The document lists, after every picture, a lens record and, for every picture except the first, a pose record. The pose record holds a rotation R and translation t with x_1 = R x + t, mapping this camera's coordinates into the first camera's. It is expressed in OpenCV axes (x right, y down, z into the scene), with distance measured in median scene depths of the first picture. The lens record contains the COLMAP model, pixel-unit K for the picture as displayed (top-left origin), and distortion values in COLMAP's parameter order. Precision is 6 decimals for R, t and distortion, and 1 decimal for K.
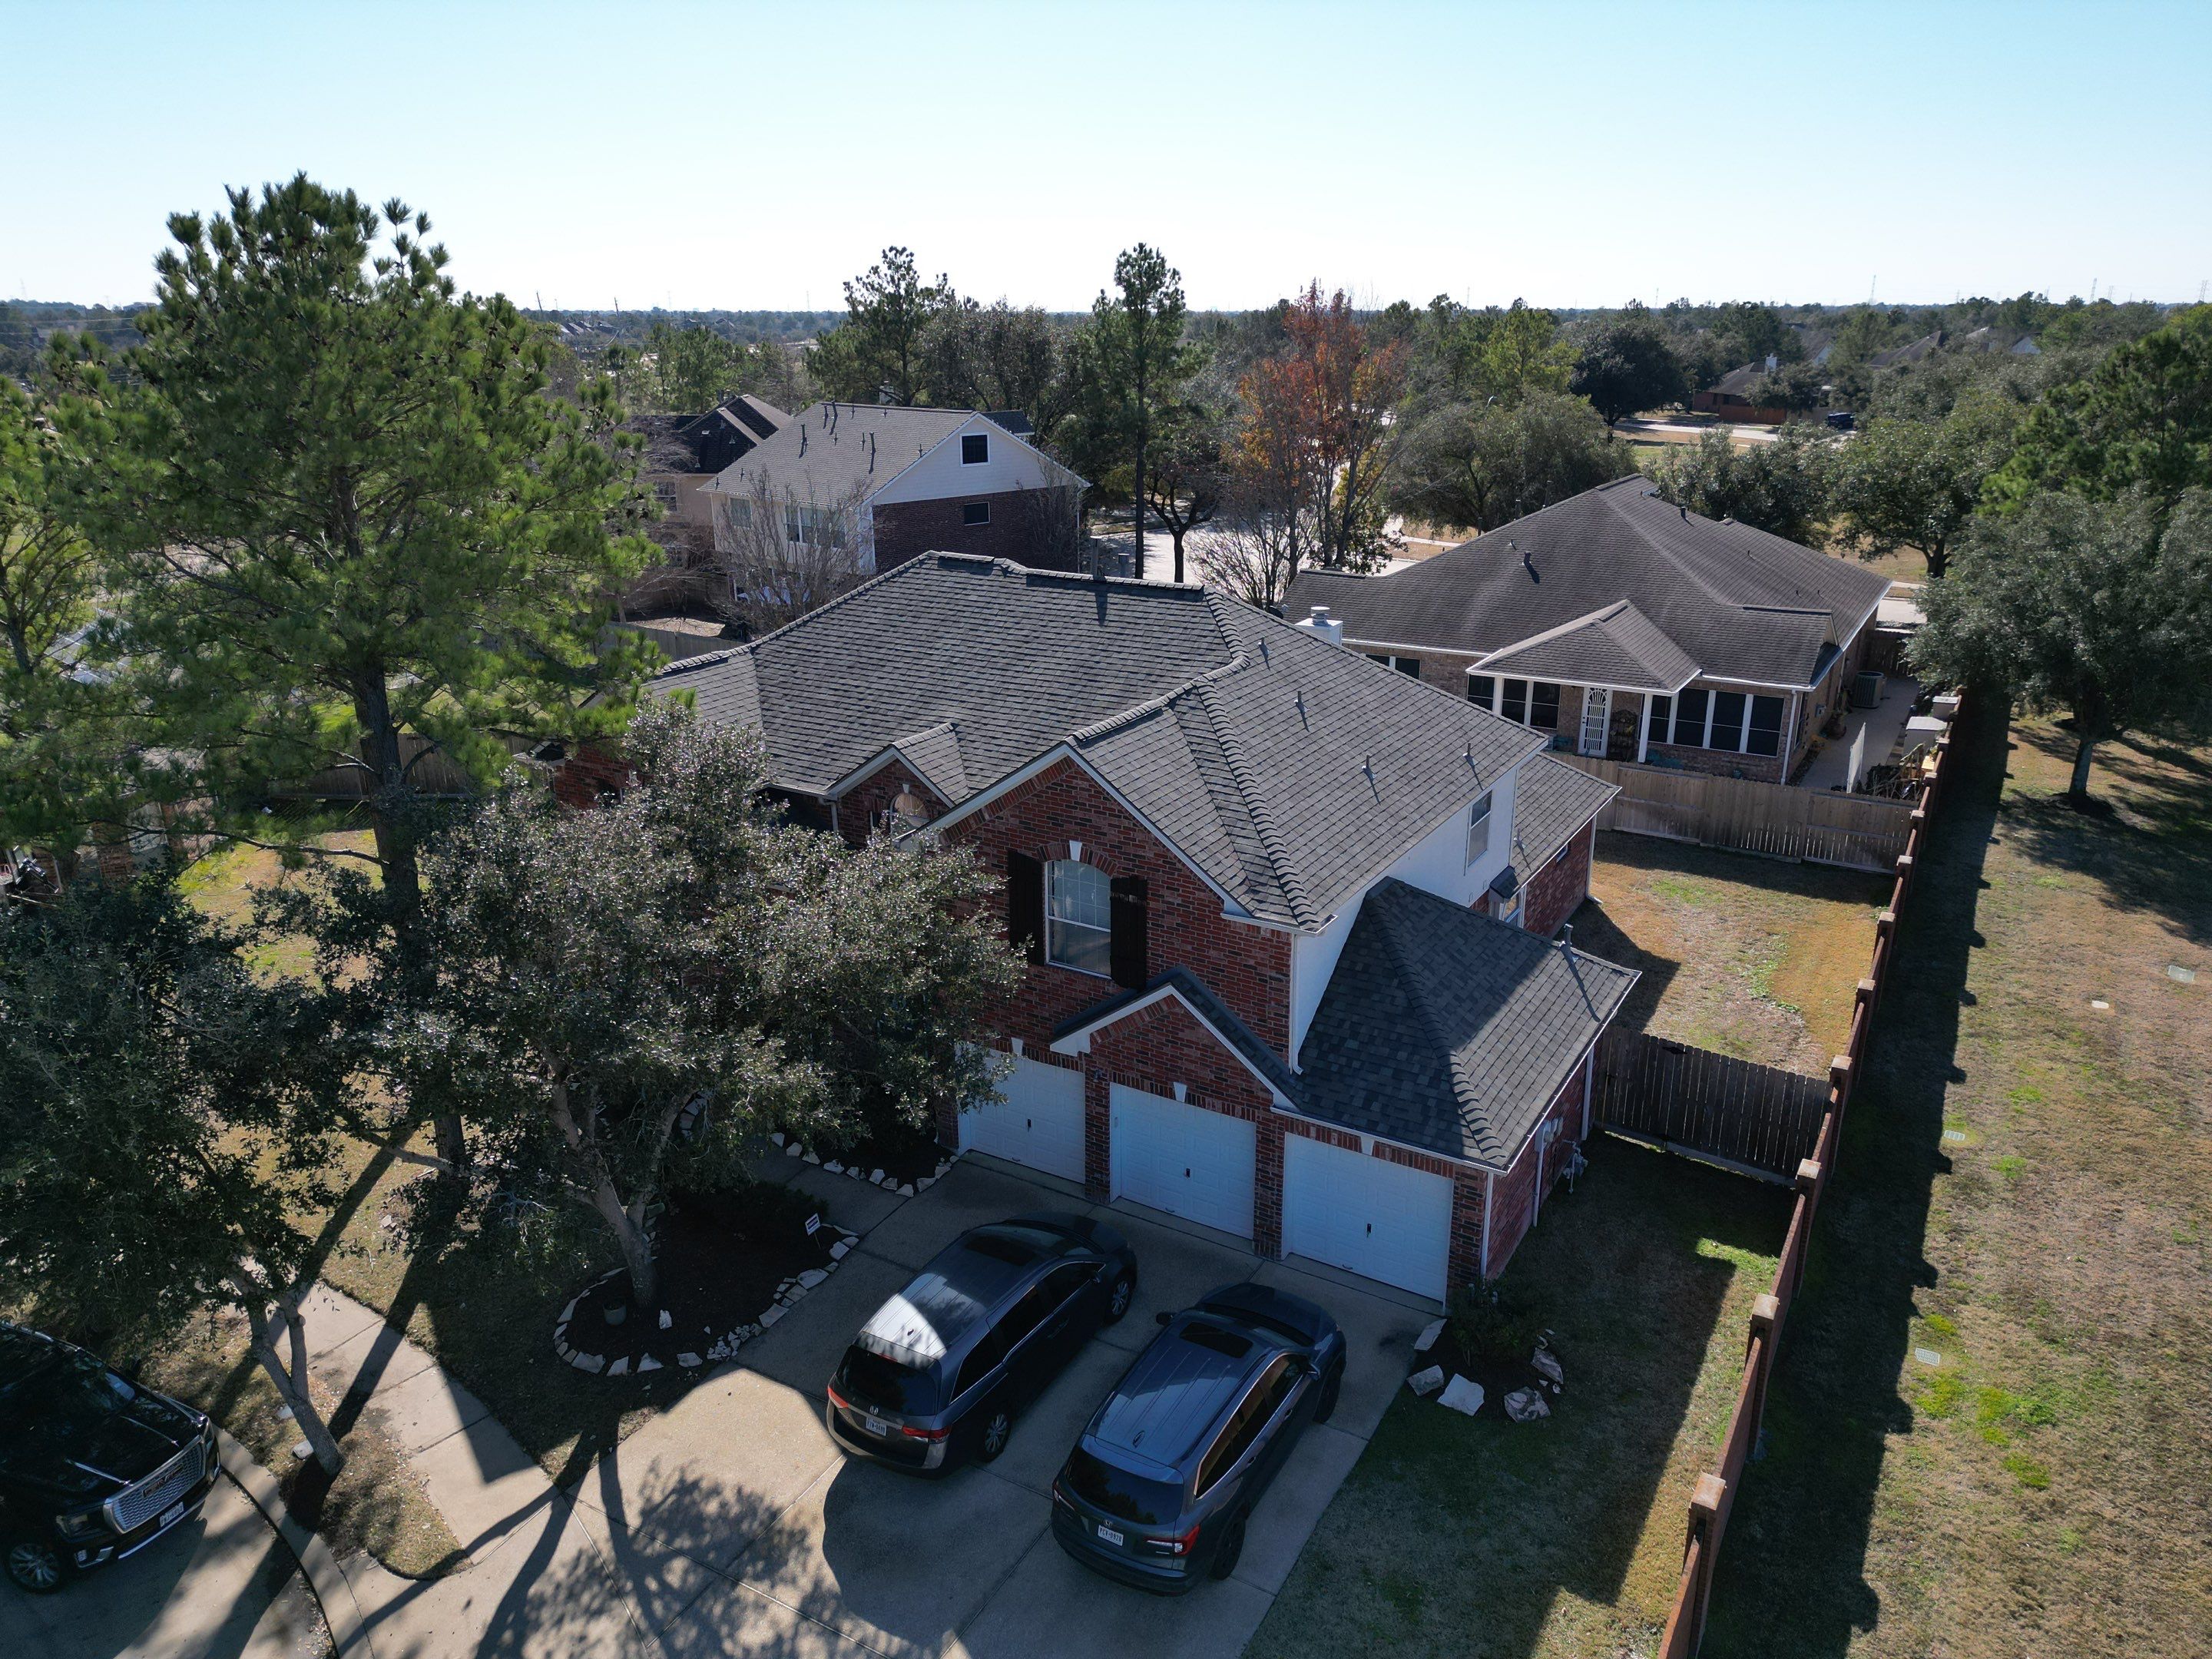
lens RADIAL K [[1542.6, 0, 1110.6], [0, 1542.6, 832.3], [0, 0, 1]] dist [0.074802, -0.067749]
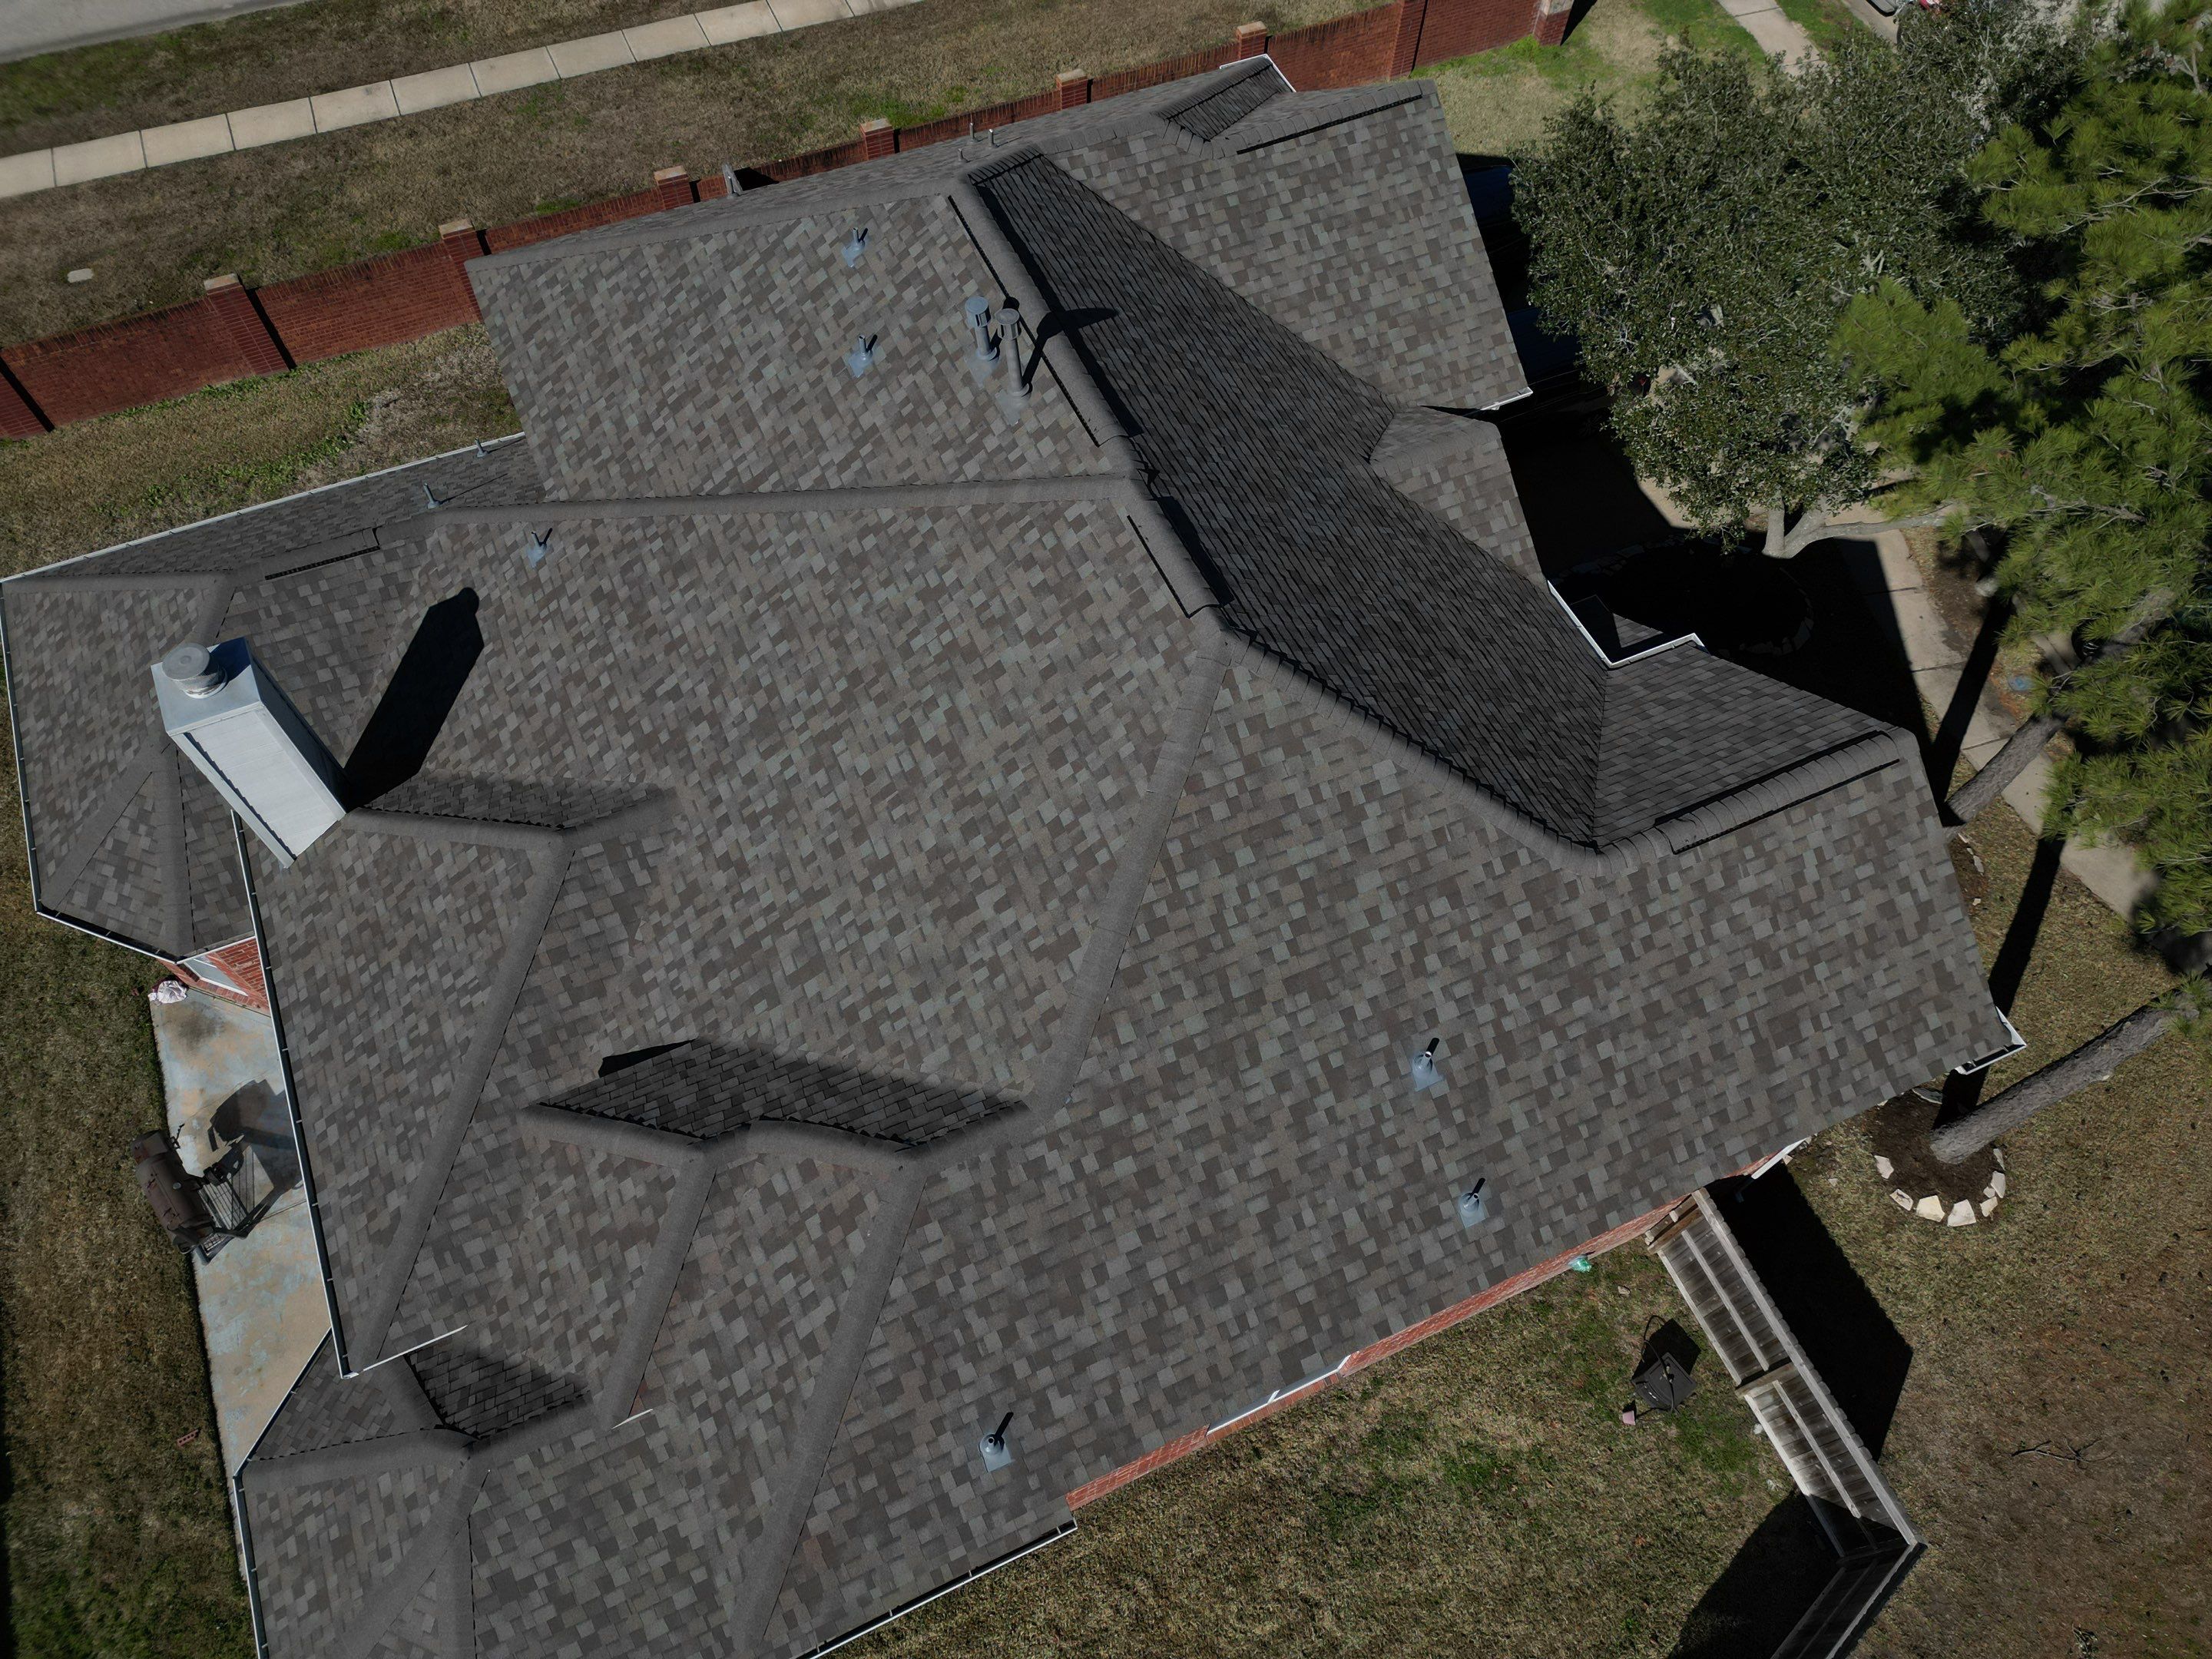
lens RADIAL K [[1542.6, 0, 1121.5], [0, 1542.6, 826.1], [0, 0, 1]] dist [0.074802, -0.067749]
pose [[-0.823204, -0.496601, 0.275178, -0.311999], [0.157302, 0.266211, 0.950993, -0.751765], [-0.545519, 0.826147, -0.141030, 1.482061]]
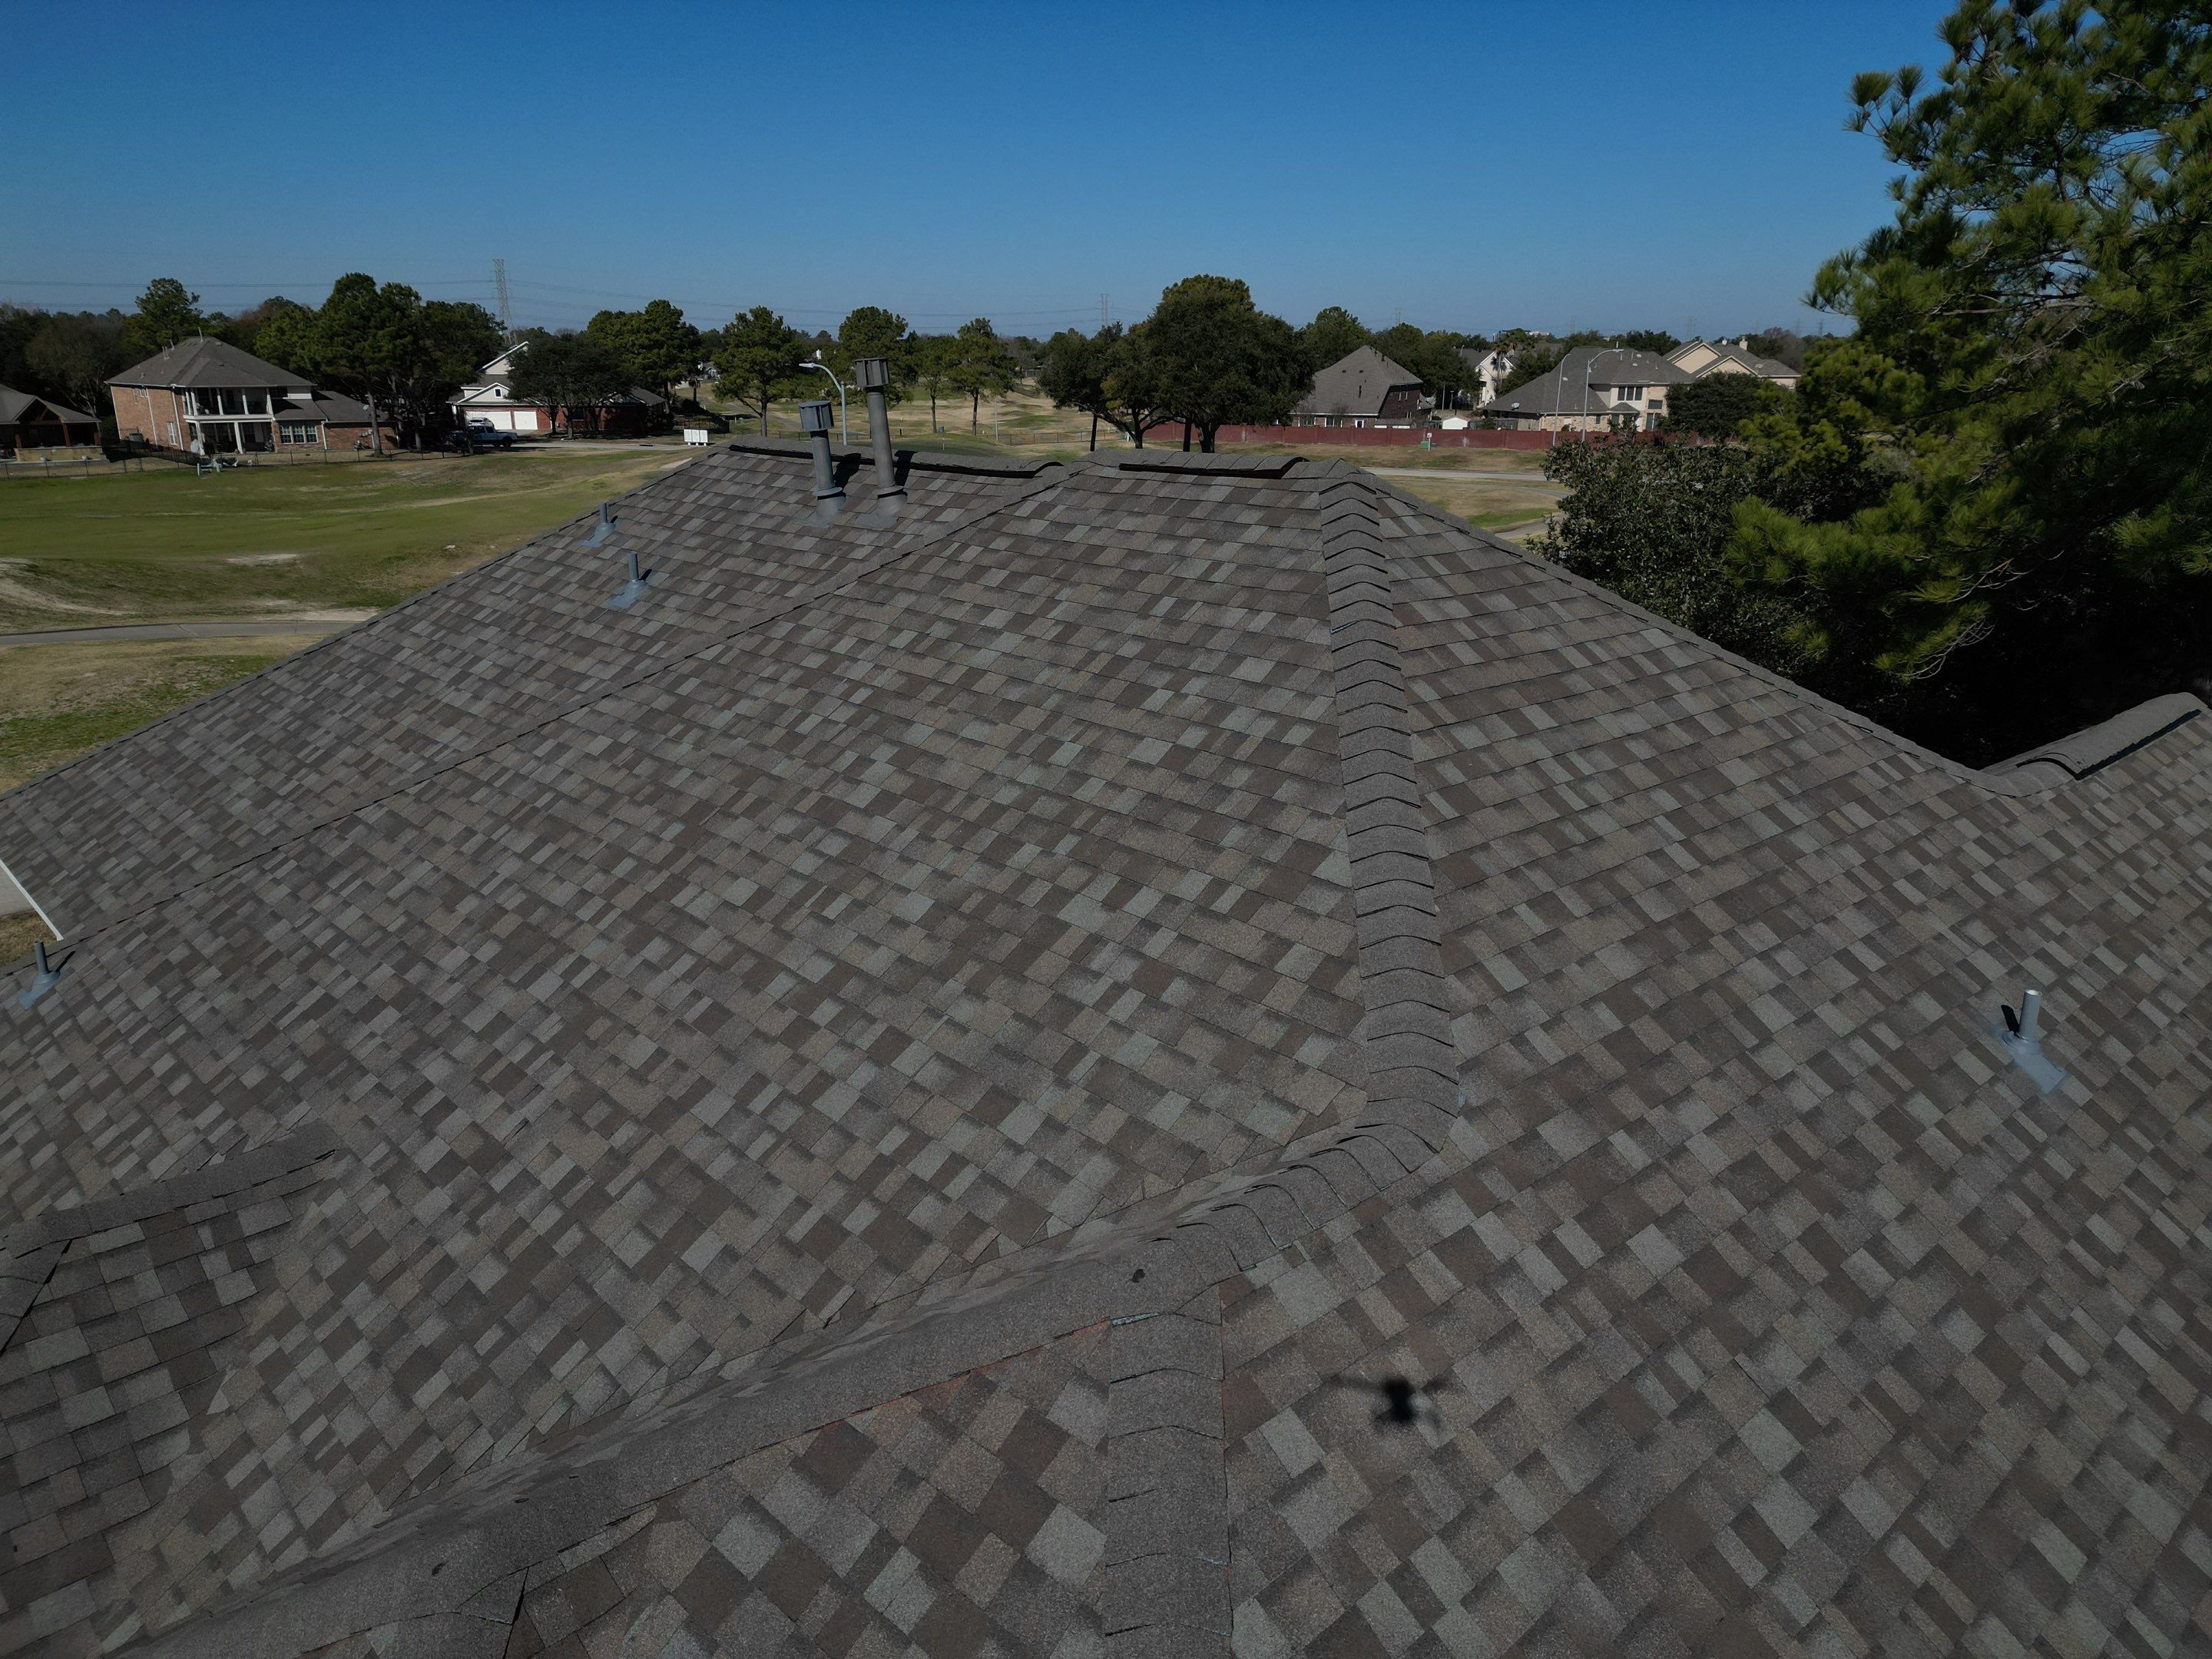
lens RADIAL K [[1542.6, 0, 1110.8], [0, 1542.6, 824.4], [0, 0, 1]] dist [0.074802, -0.067749]
pose [[-0.961449, -0.079412, 0.263266, -0.202421], [0.087837, 0.818544, 0.567689, -0.374127], [-0.260576, 0.568928, -0.780013, 1.656059]]
